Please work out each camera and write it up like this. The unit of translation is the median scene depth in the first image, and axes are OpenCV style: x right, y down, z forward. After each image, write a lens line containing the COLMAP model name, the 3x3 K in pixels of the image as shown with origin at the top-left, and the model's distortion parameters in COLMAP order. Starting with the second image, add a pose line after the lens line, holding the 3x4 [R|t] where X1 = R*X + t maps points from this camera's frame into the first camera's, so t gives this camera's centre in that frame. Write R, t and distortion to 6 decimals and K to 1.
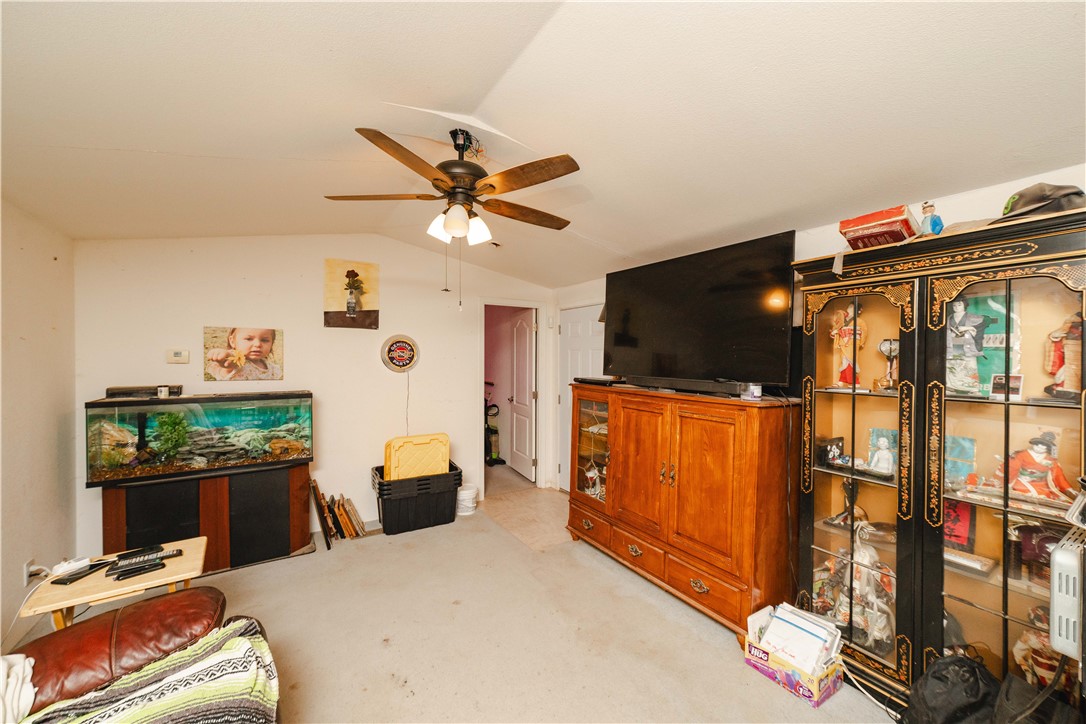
lens RADIAL K [[408.0, 0, 520.9], [0, 408.0, 364.9], [0, 0, 1]] dist [-0.000198, 0.000351]
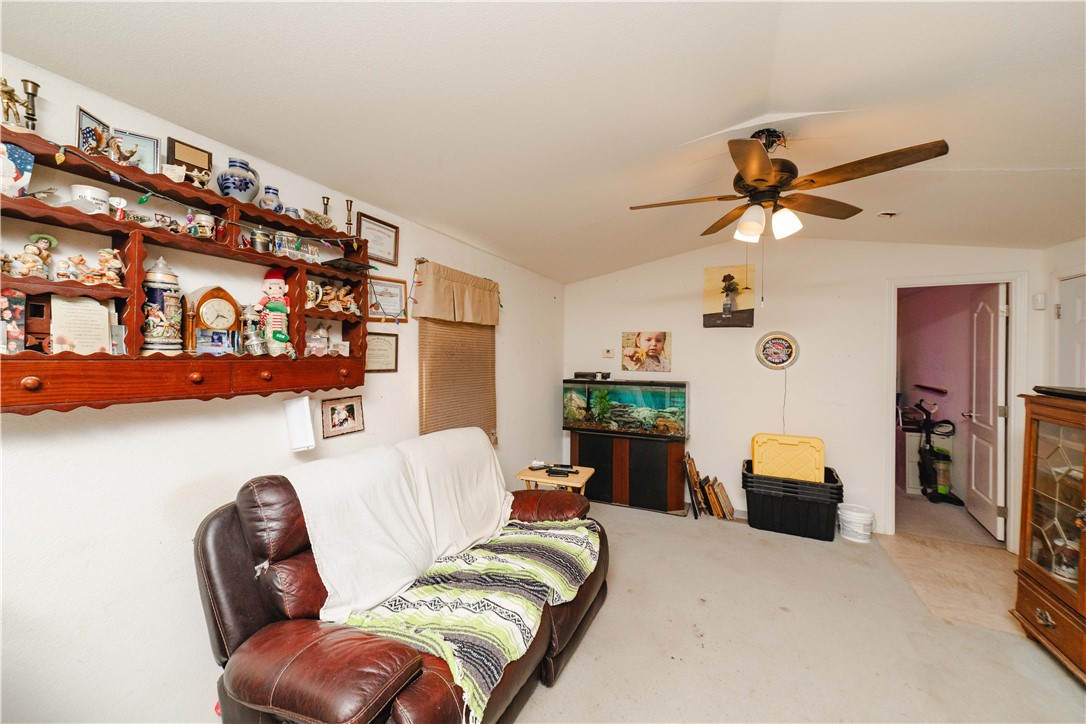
lens RADIAL K [[405.7, 0, 541.8], [0, 405.7, 359.9], [0, 0, 1]] dist [0.001078, 0.000354]
pose [[0.544228, 0.013074, -0.838835, 0.249671], [-0.022523, 0.999746, 0.000970, 0.007374], [0.838635, 0.018365, 0.544385, -0.006439]]
